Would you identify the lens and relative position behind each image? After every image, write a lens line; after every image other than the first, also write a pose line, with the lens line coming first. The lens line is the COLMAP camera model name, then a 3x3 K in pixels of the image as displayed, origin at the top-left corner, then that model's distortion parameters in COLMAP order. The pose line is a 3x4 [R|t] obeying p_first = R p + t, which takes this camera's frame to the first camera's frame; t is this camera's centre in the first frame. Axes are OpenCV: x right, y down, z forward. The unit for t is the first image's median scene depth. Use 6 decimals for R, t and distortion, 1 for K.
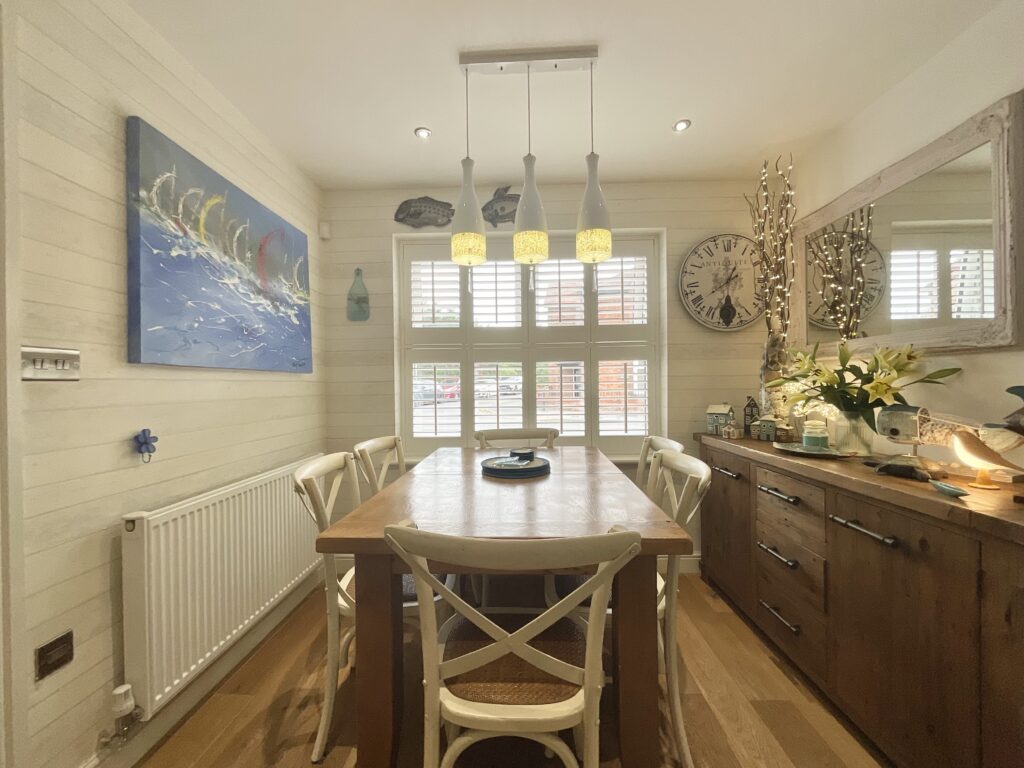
lens RADIAL K [[419.0, 0, 507.6], [0, 419.0, 384.2], [0, 0, 1]] dist [0.014040, 0.001052]
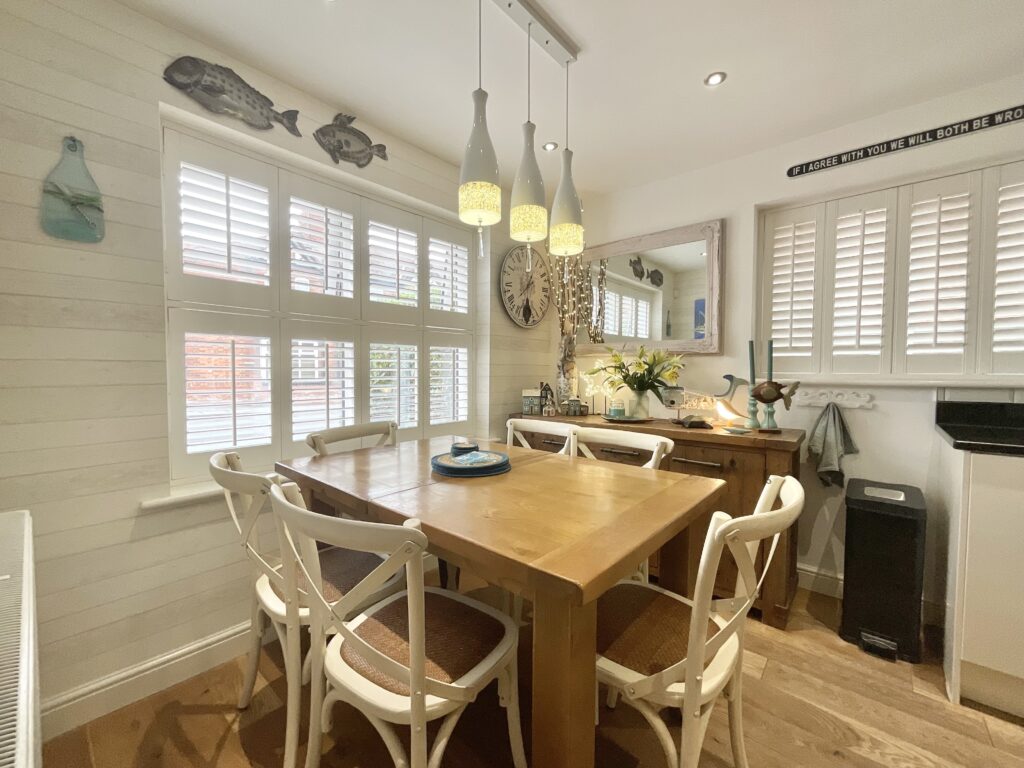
lens RADIAL K [[419.0, 0, 510.2], [0, 419.0, 385.2], [0, 0, 1]] dist [0.014040, 0.001052]
pose [[0.634315, -0.017233, 0.772882, -0.426316], [-0.010193, 0.999478, 0.030652, 0.001731], [-0.773007, -0.027321, 0.633809, 0.261996]]
